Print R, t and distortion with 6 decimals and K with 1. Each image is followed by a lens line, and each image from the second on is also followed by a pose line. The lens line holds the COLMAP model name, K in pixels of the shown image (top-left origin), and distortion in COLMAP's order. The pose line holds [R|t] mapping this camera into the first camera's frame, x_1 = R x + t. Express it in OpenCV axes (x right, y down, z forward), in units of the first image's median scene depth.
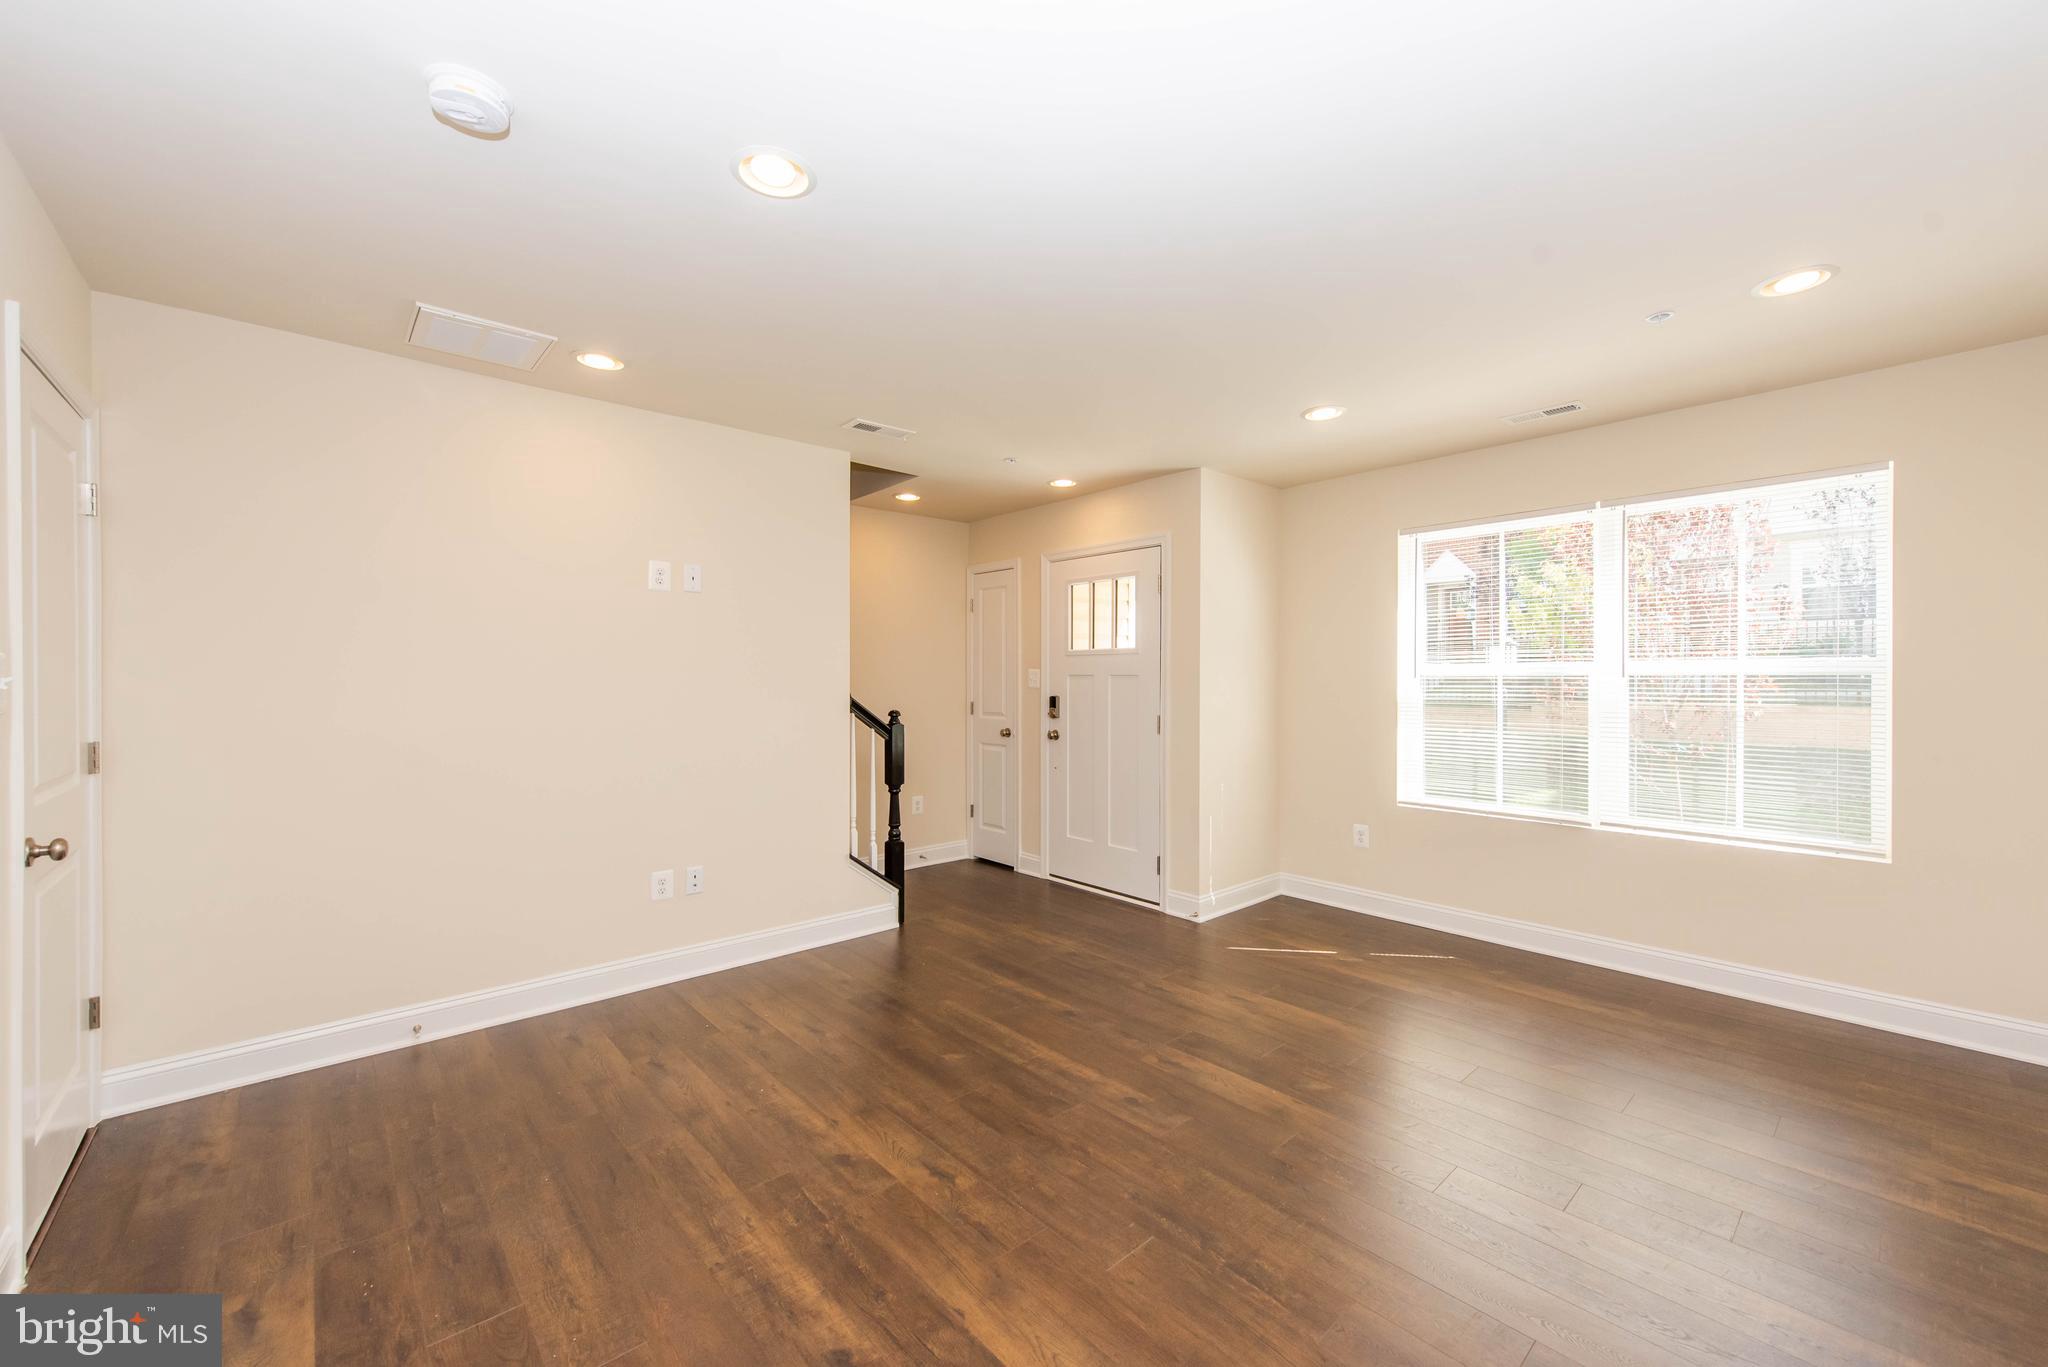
lens RADIAL K [[802.5, 0, 1034.1], [0, 802.5, 687.3], [0, 0, 1]] dist [0.013777, -0.000825]
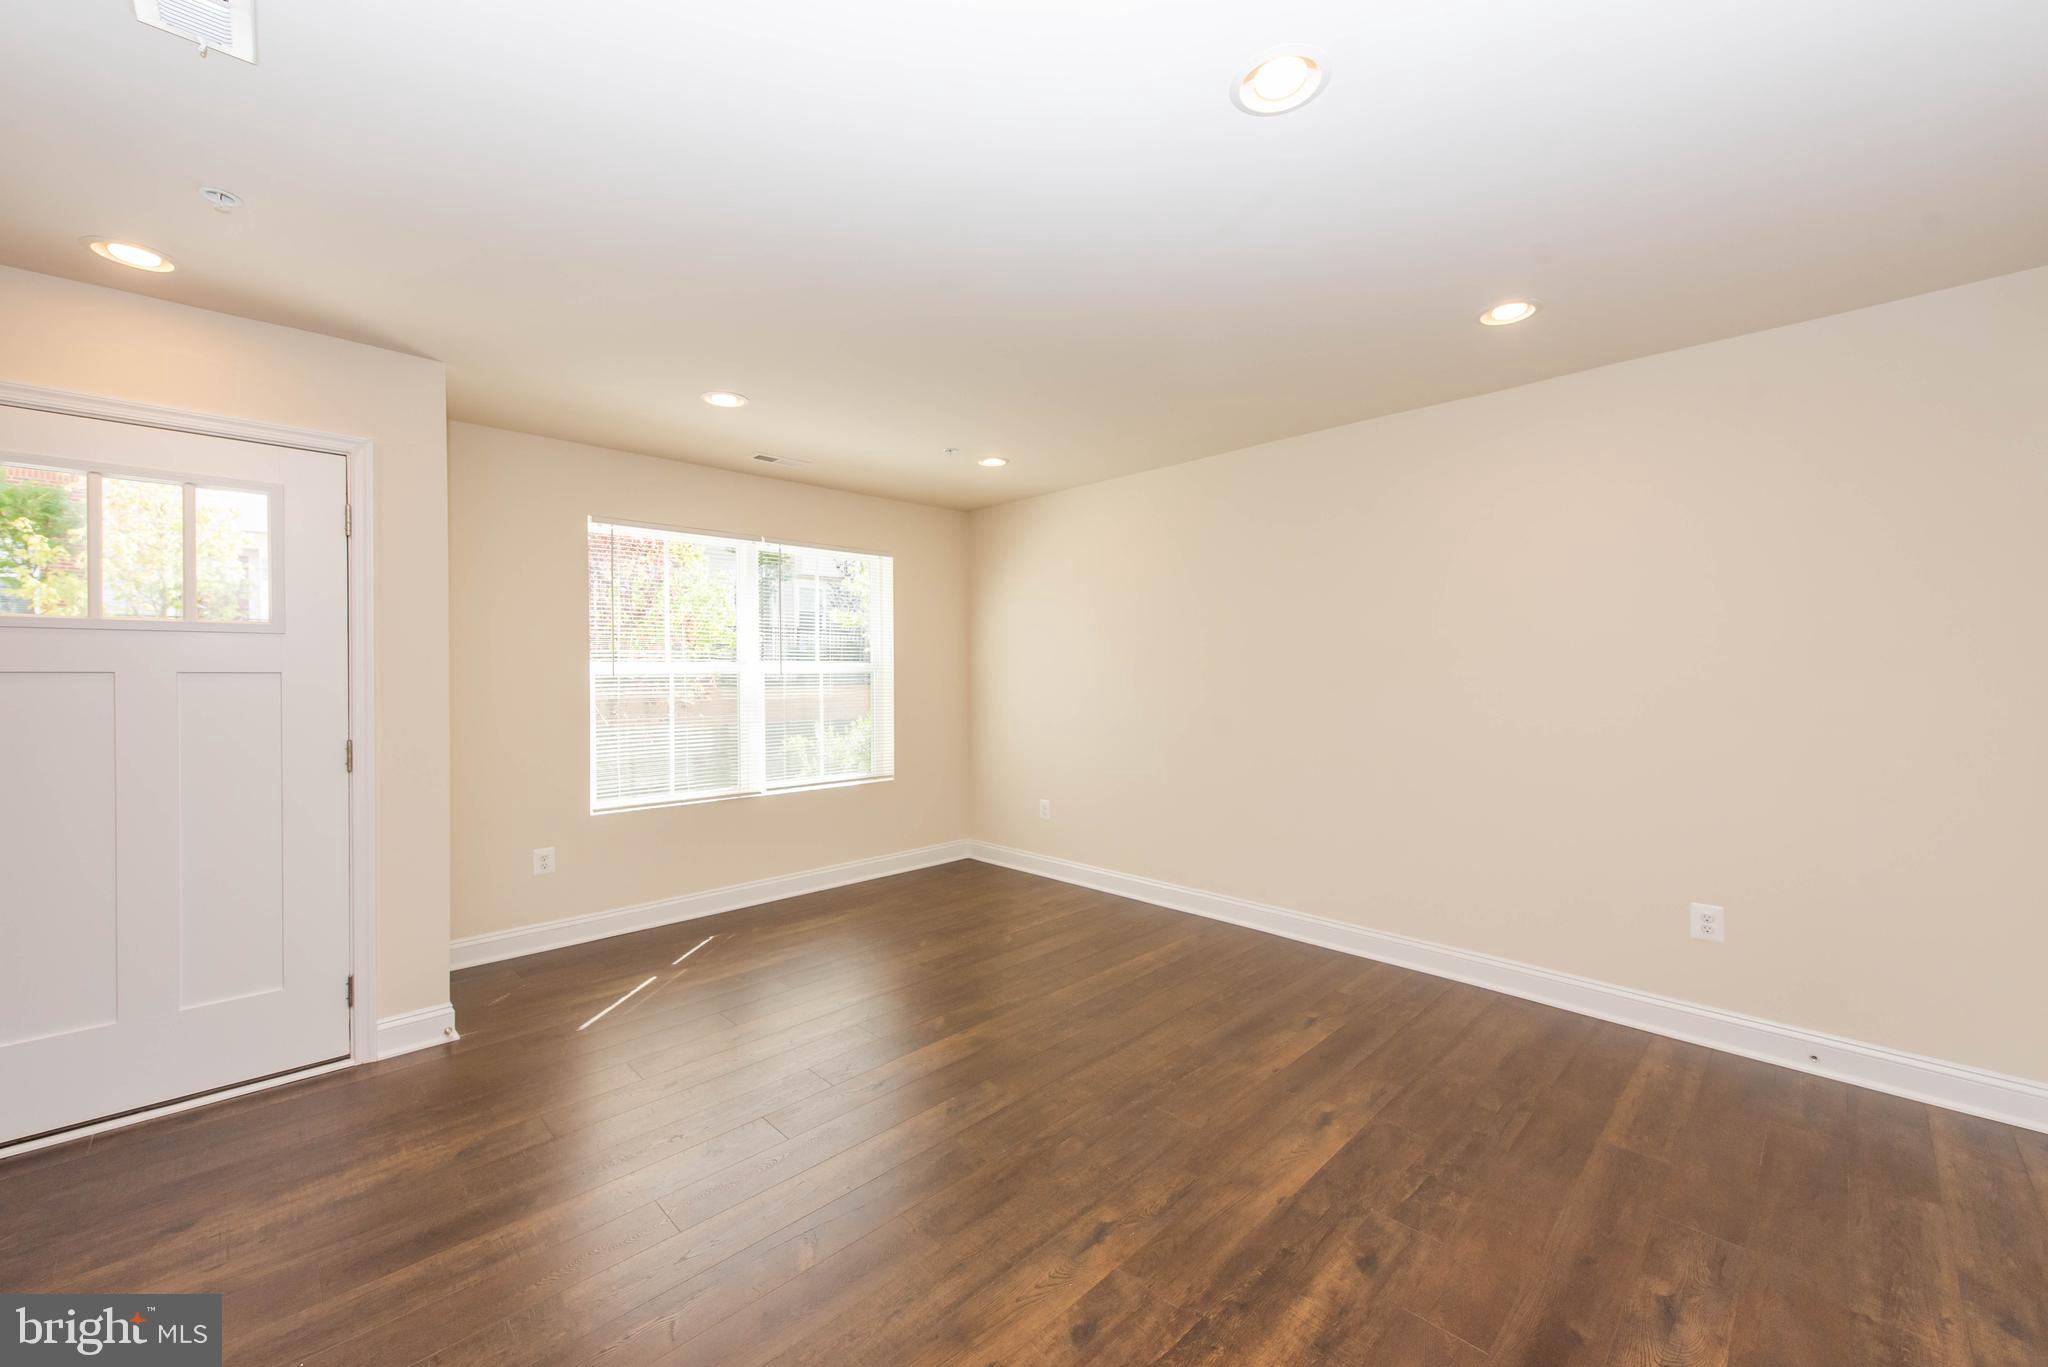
lens RADIAL K [[802.5, 0, 1022.9], [0, 802.5, 680.9], [0, 0, 1]] dist [0.013777, -0.000825]
pose [[-0.042103, -0.008444, 0.999078, -0.753228], [0.016626, 0.999820, 0.009151, -0.010071], [-0.998975, 0.016996, -0.041955, 0.841934]]
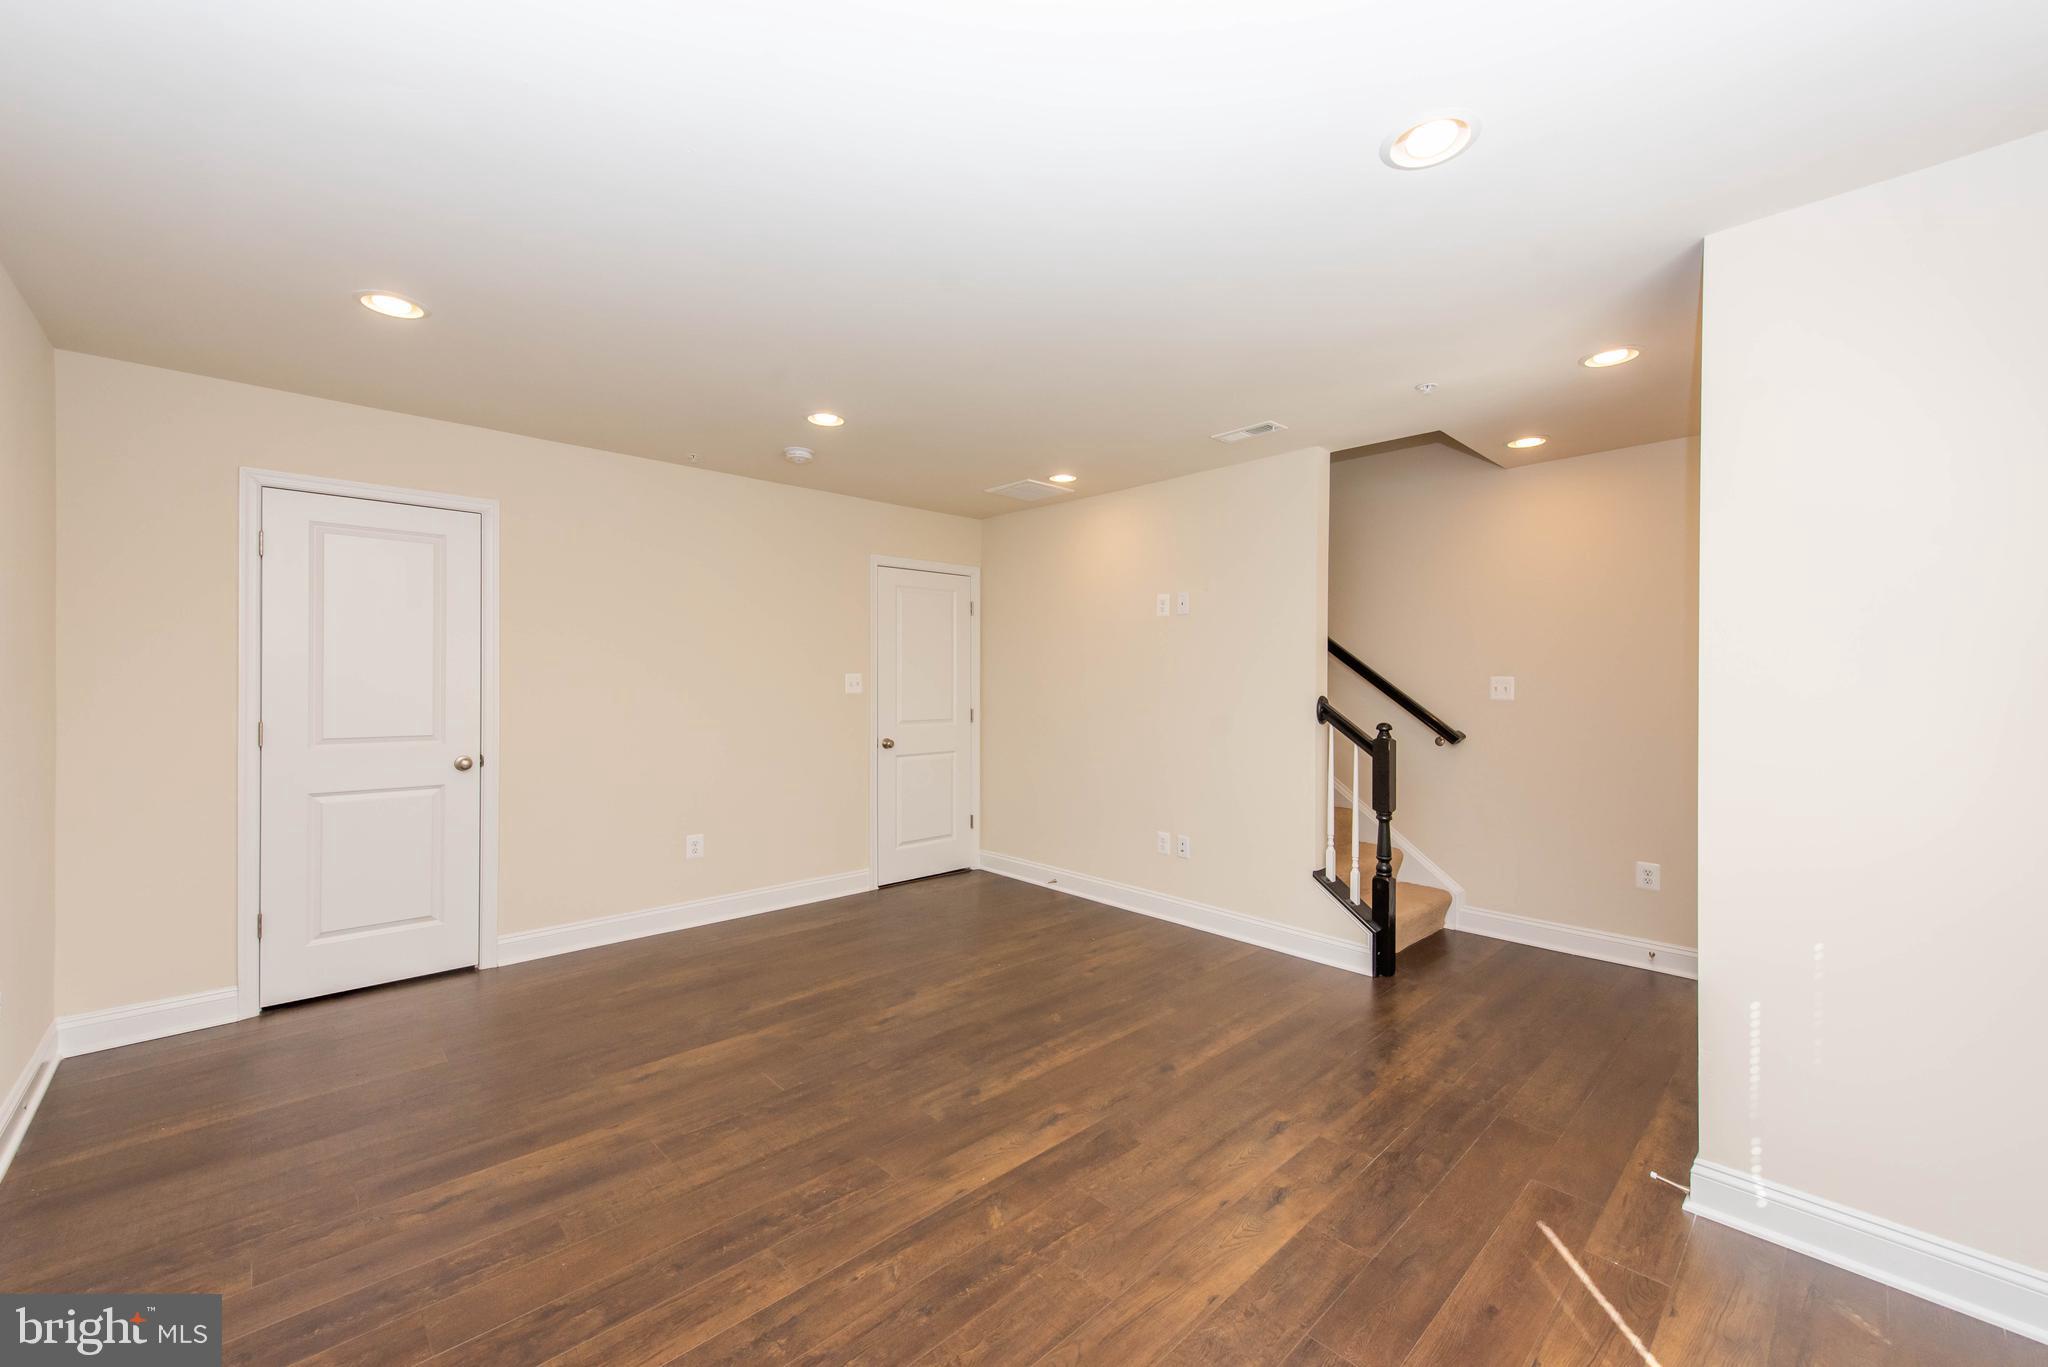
lens RADIAL K [[802.5, 0, 1024.6], [0, 802.5, 685.2], [0, 0, 1]] dist [0.013777, -0.000825]
pose [[0.029922, 0.007623, -0.999523, 1.024406], [-0.017507, 0.999822, 0.007101, -0.016732], [0.999399, 0.017286, 0.030050, 0.910739]]
